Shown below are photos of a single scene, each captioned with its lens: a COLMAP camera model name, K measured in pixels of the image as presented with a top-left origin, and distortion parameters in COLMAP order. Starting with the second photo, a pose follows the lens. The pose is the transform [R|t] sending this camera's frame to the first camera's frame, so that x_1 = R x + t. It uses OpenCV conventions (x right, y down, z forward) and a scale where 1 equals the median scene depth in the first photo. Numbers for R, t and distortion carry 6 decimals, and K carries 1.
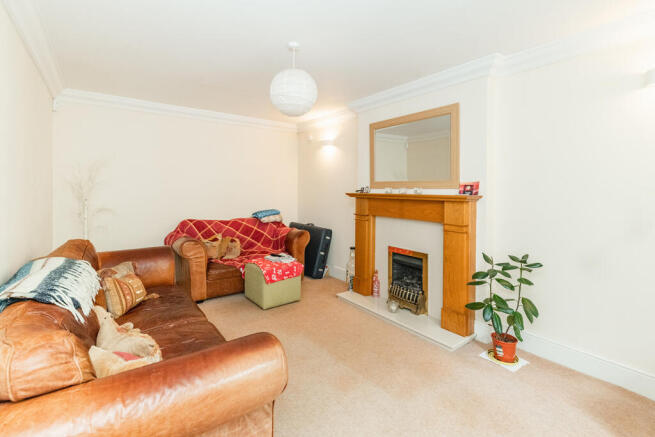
lens RADIAL K [[295.9, 0, 338.6], [0, 295.9, 196.4], [0, 0, 1]] dist [-0.000180, -0.000069]
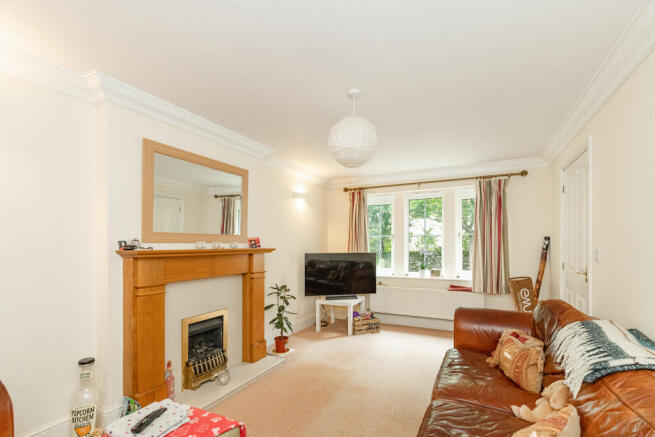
lens RADIAL K [[305.3, 0, 328.5], [0, 305.3, 241.7], [0, 0, 1]] dist [-0.000347, -0.000106]
pose [[-0.414377, -0.007406, 0.910075, -0.703588], [0.007238, 0.999908, 0.011432, -0.035627], [-0.910076, 0.011324, -0.414286, 1.008526]]
